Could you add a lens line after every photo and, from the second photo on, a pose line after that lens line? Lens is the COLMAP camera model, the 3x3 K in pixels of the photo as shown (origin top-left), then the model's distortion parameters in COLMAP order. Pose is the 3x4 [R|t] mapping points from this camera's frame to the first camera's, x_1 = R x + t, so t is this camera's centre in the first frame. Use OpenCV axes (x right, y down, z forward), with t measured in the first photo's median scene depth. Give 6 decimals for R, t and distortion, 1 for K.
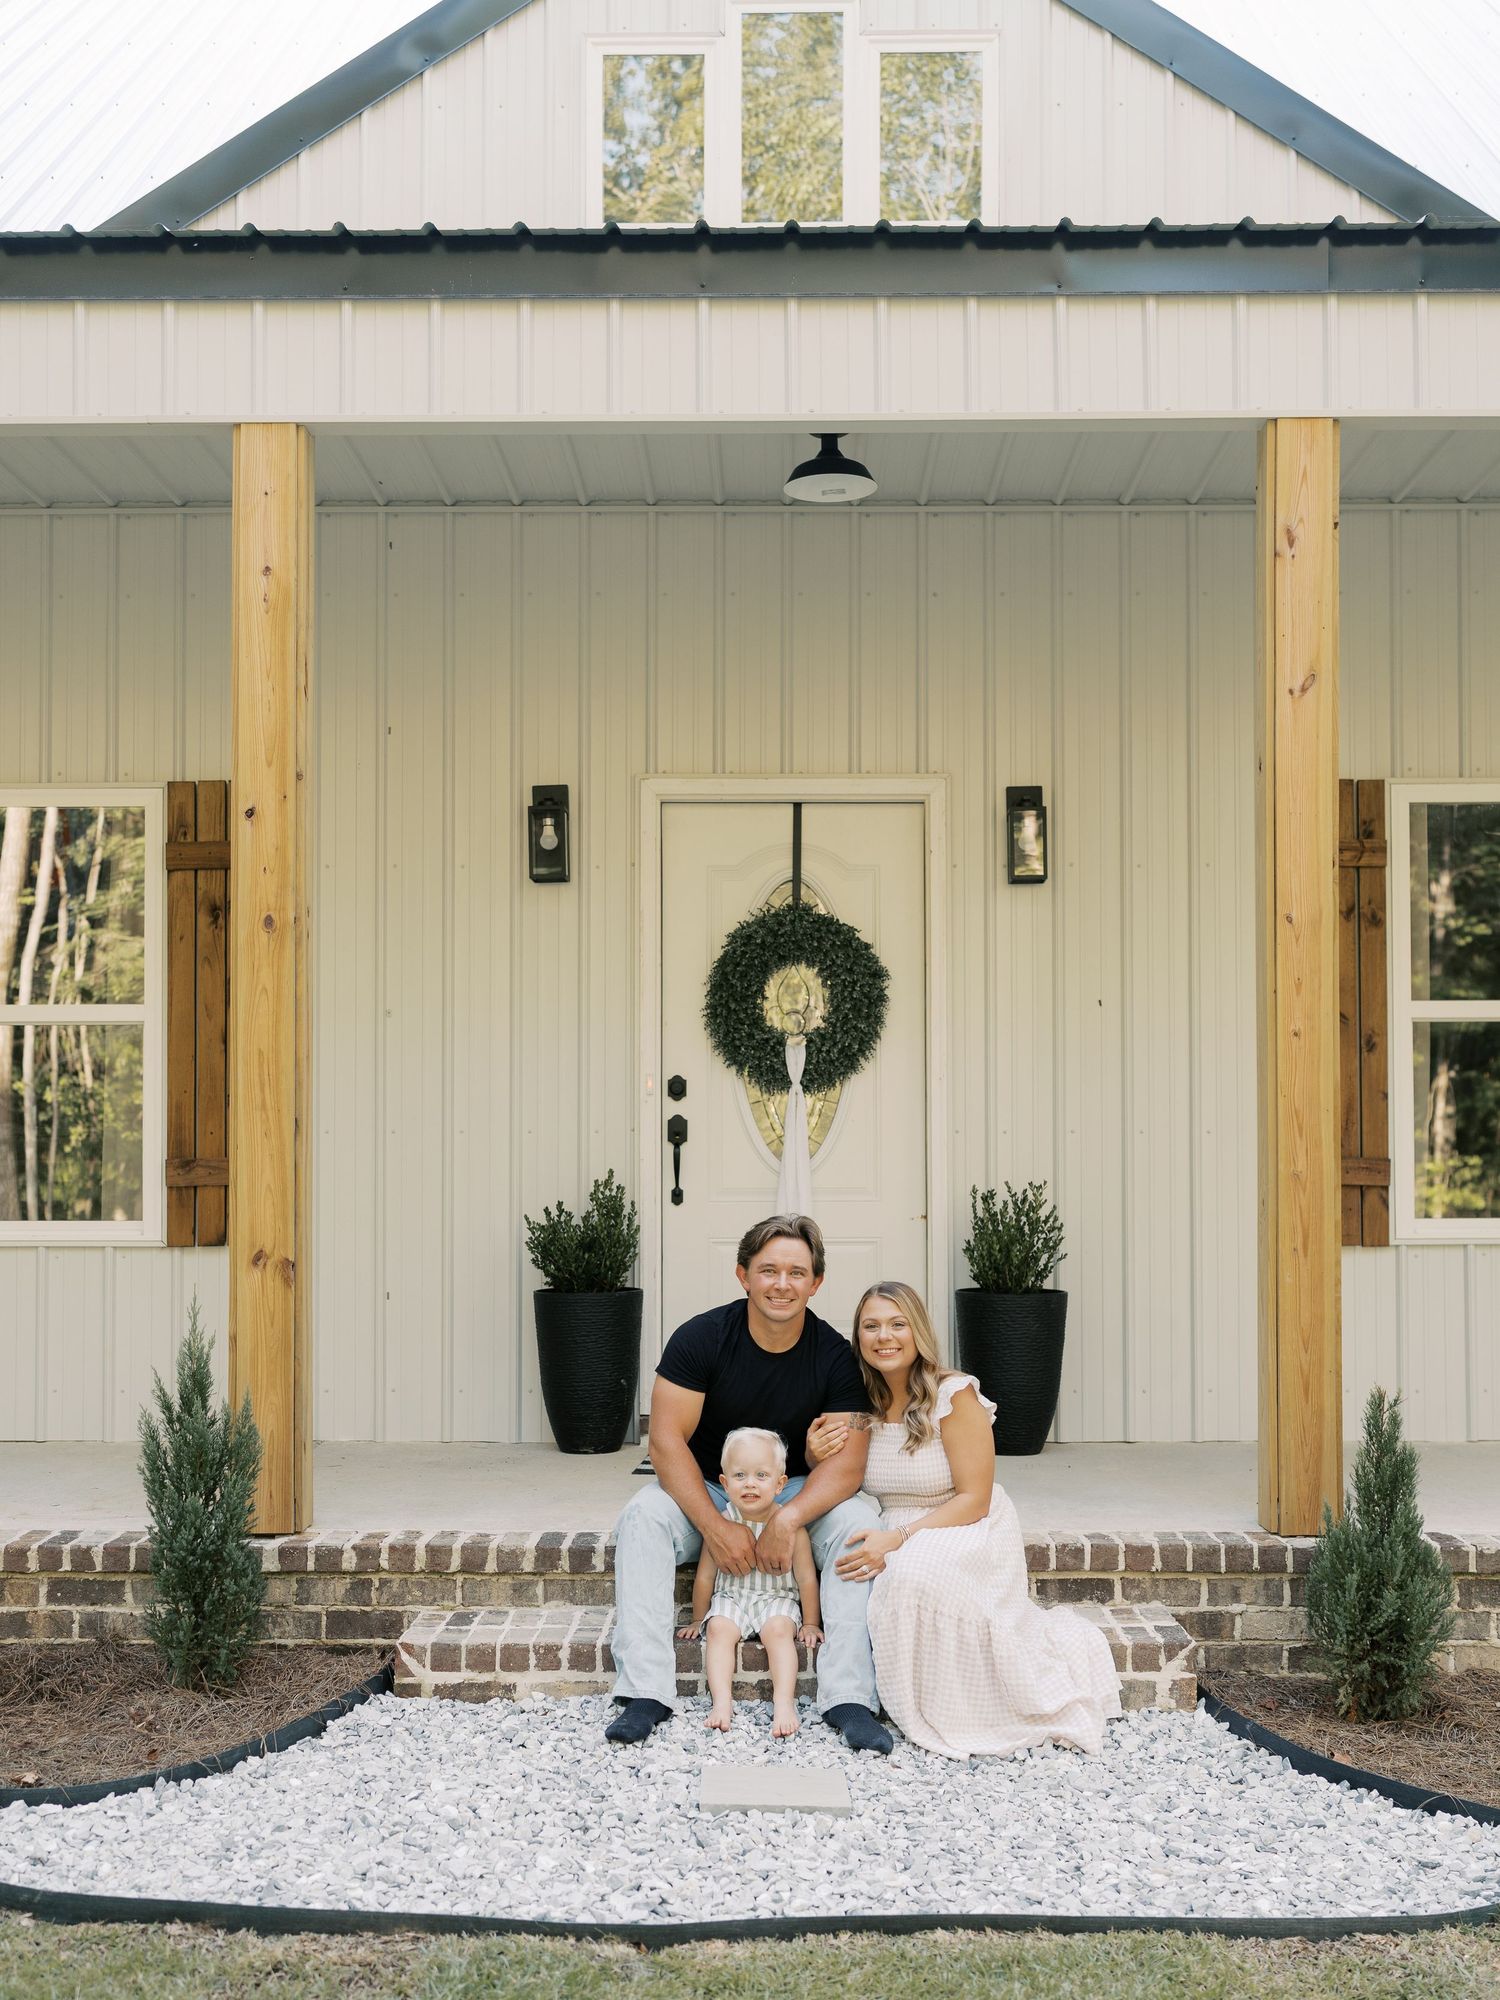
lens RADIAL K [[2056.1, 0, 772.0], [0, 2056.1, 1132.8], [0, 0, 1]] dist [-0.005661, -0.002690]
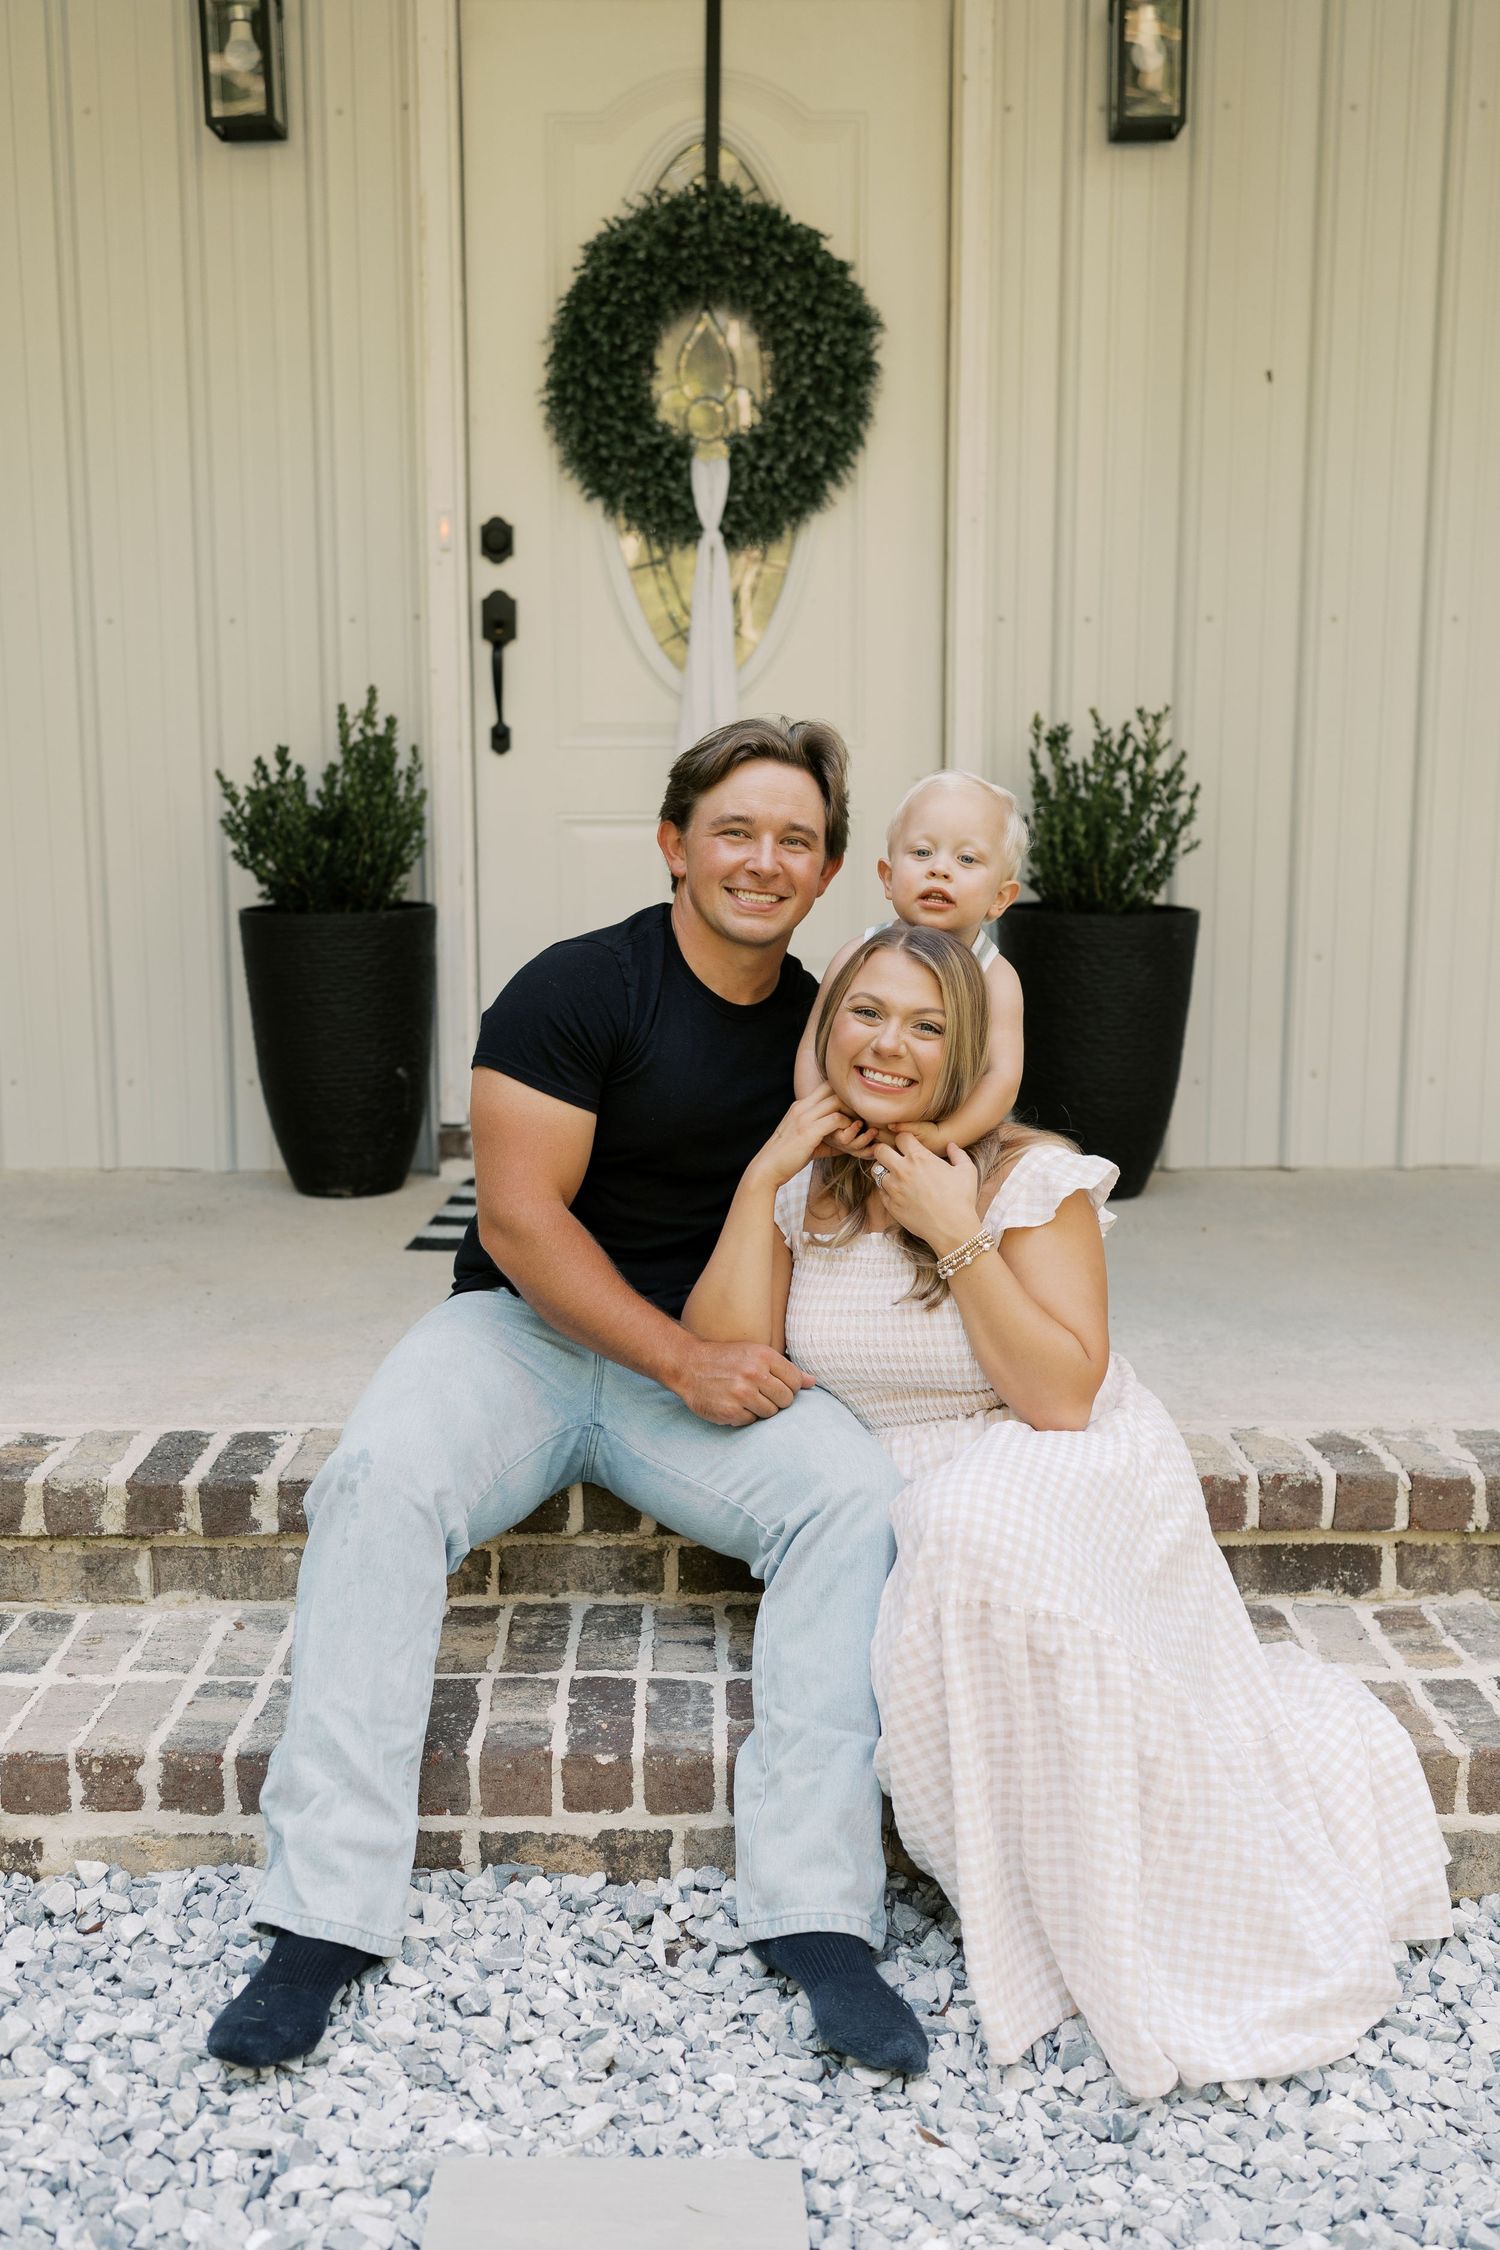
lens RADIAL K [[2322.9, 0, 720.8], [0, 2322.9, 1179.8], [0, 0, 1]] dist [-0.015708, 0.022630]
pose [[0.999982, -0.002101, 0.005542, 0.014338], [0.000950, 0.979803, 0.199964, 0.030691], [-0.005850, -0.199955, 0.979788, 0.488416]]
